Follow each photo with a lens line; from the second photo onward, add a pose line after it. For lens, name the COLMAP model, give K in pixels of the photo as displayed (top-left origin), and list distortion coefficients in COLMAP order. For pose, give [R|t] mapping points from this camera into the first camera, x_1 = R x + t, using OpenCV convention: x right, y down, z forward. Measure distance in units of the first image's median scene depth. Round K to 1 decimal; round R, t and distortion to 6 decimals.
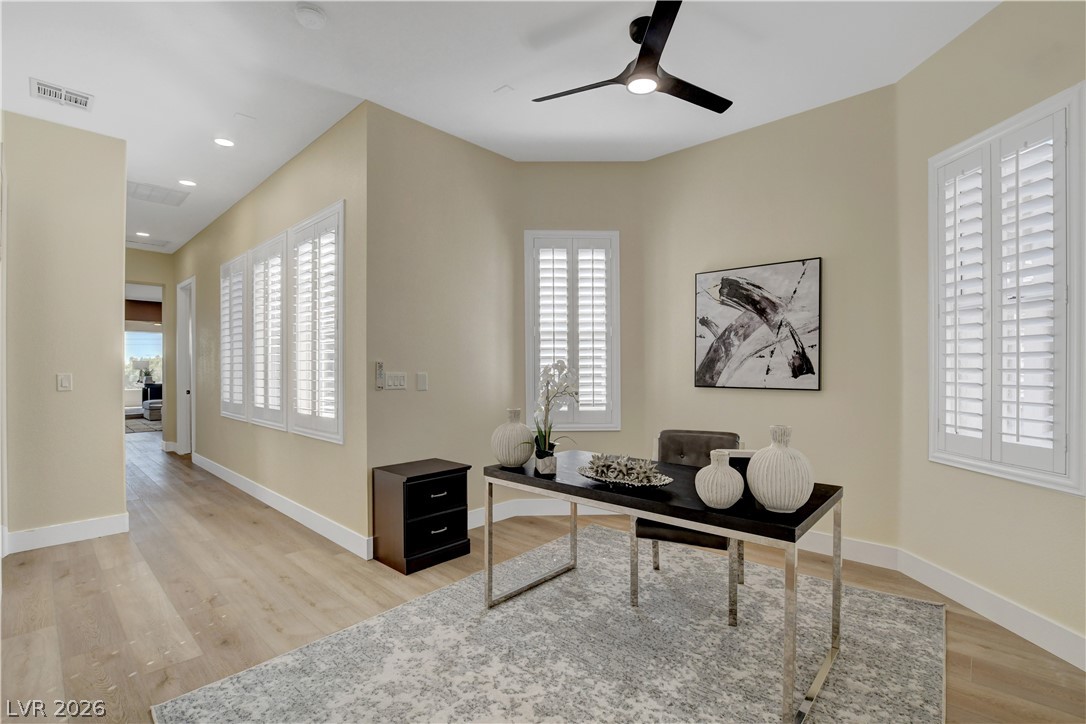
lens RADIAL K [[492.6, 0, 546.2], [0, 492.6, 364.5], [0, 0, 1]] dist [-0.026926, -0.000303]
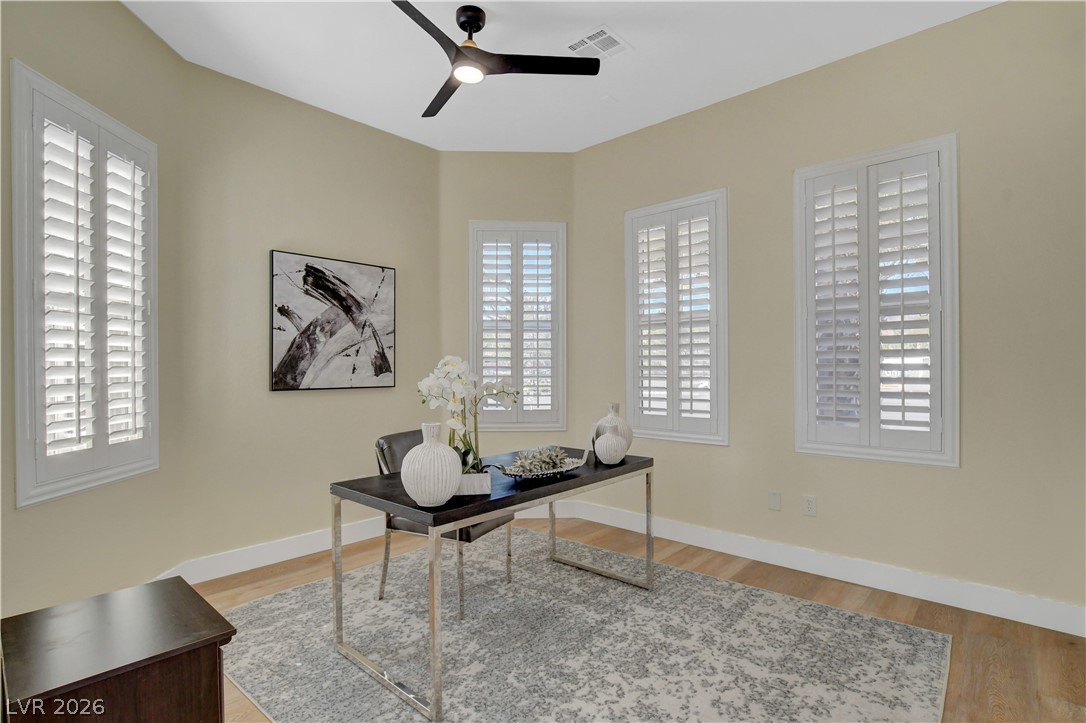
lens RADIAL K [[519.0, 0, 545.8], [0, 519.0, 366.5], [0, 0, 1]] dist [-0.005545, 0.000094]
pose [[0.005904, -0.000523, 0.999982, -0.595762], [-0.004253, 0.999991, 0.000548, 0.003835], [-0.999974, -0.004256, 0.005902, 0.605742]]
